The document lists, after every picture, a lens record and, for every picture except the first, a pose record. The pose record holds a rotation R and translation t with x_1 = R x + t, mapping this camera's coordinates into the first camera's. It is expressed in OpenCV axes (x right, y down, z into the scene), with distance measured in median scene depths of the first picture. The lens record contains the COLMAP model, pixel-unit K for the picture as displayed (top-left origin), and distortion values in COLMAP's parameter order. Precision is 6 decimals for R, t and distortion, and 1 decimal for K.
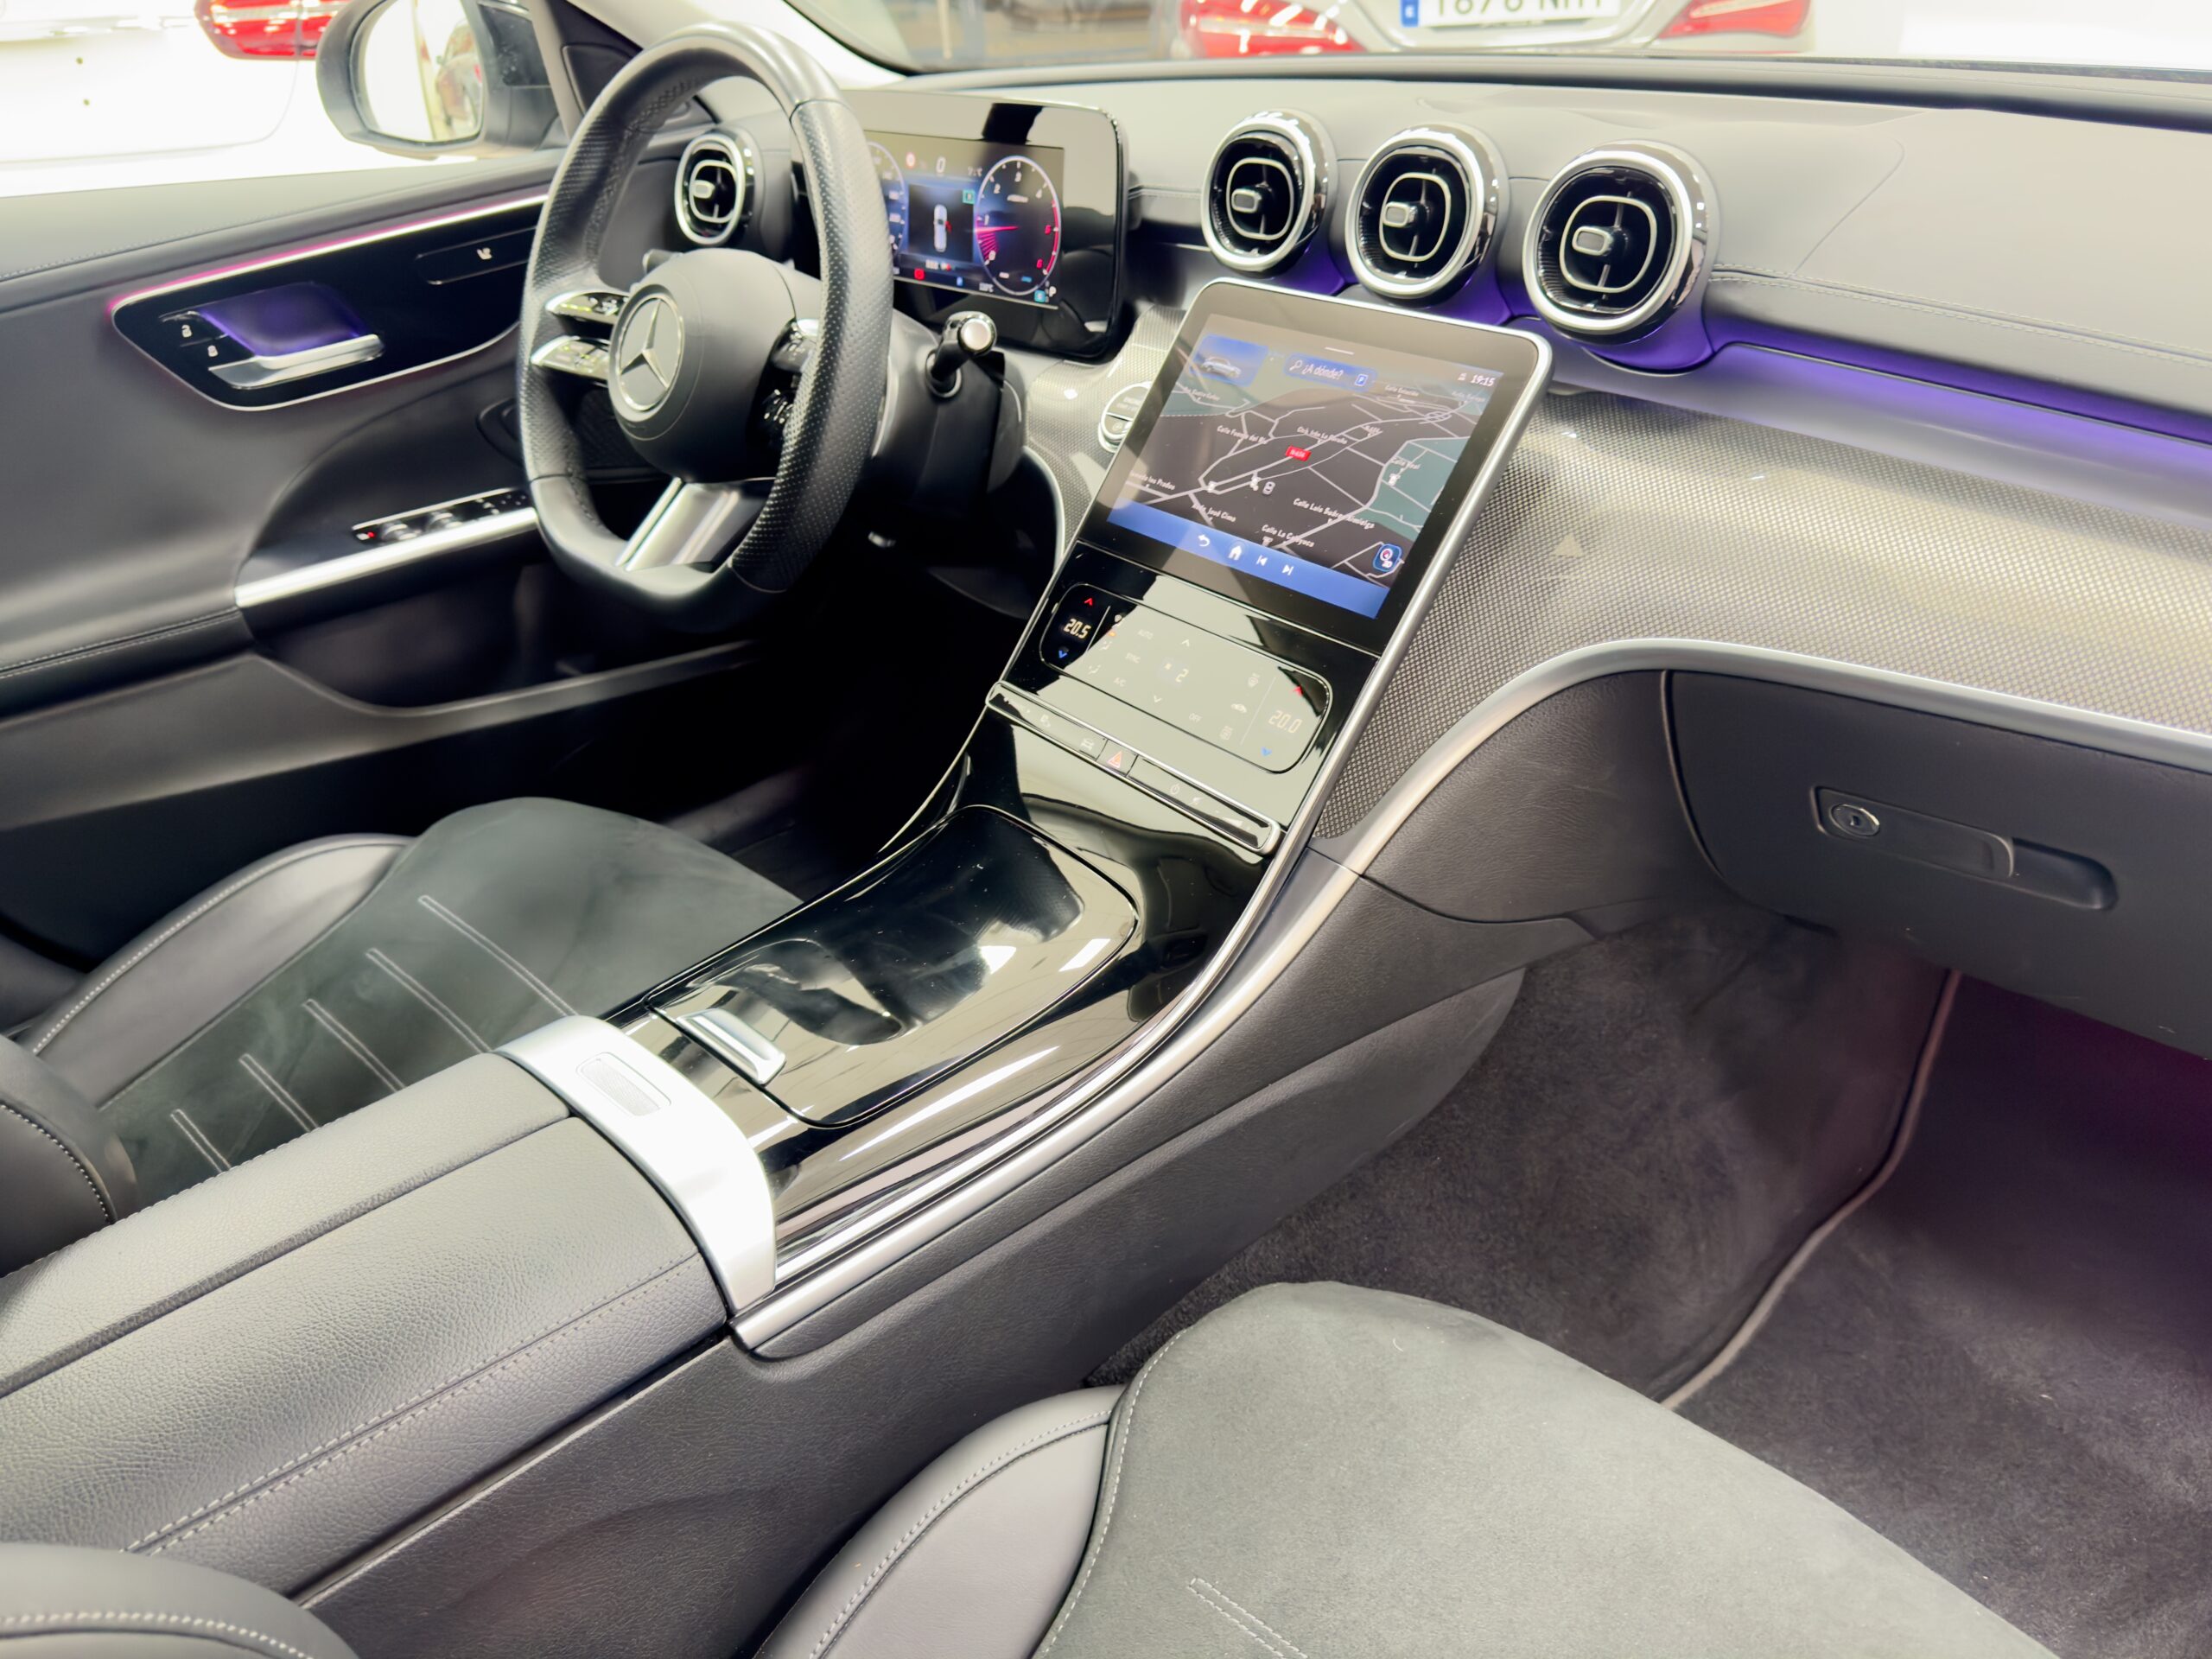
lens RADIAL K [[1665.0, 0, 1099.8], [0, 1665.0, 767.2], [0, 0, 1]] dist [0.048797, -0.073008]
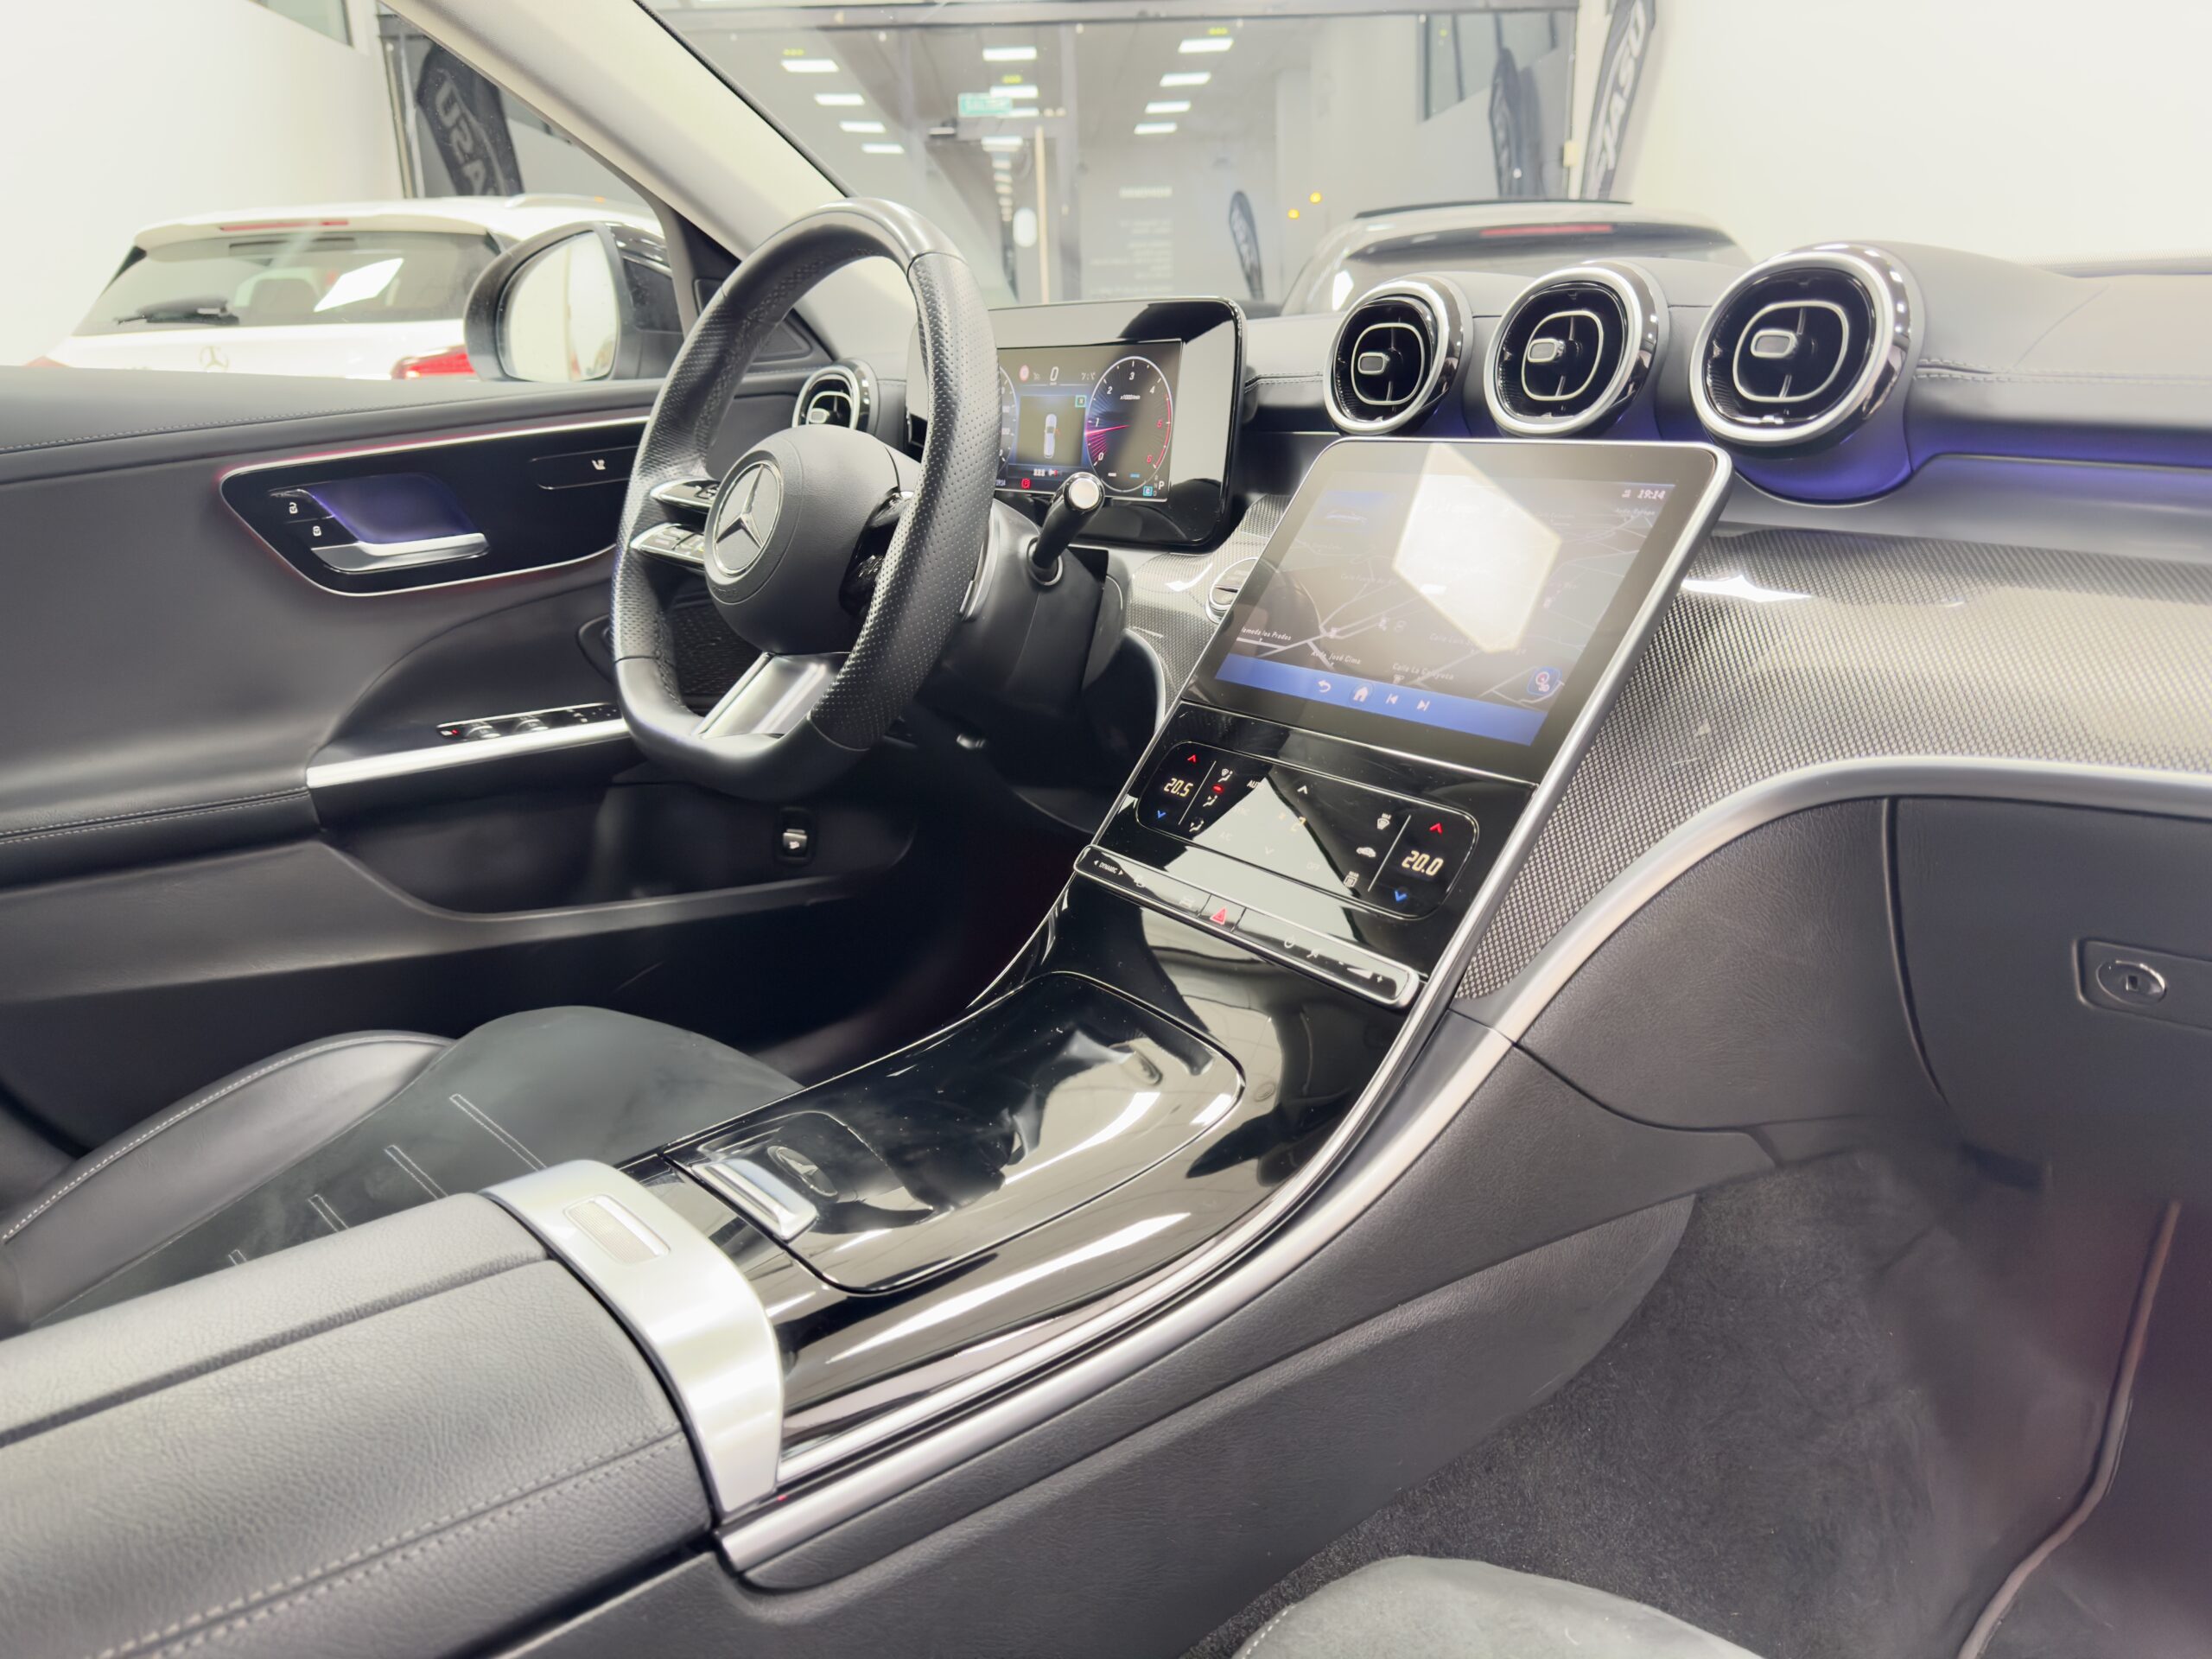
lens RADIAL K [[1557.7, 0, 1100.4], [0, 1557.7, 828.9], [0, 0, 1]] dist [0.019882, -0.022170]
pose [[0.998198, 0.041089, -0.043728, -0.017080], [-0.048731, 0.980338, -0.191213, 0.093793], [0.035011, 0.192999, 0.980574, 0.156934]]
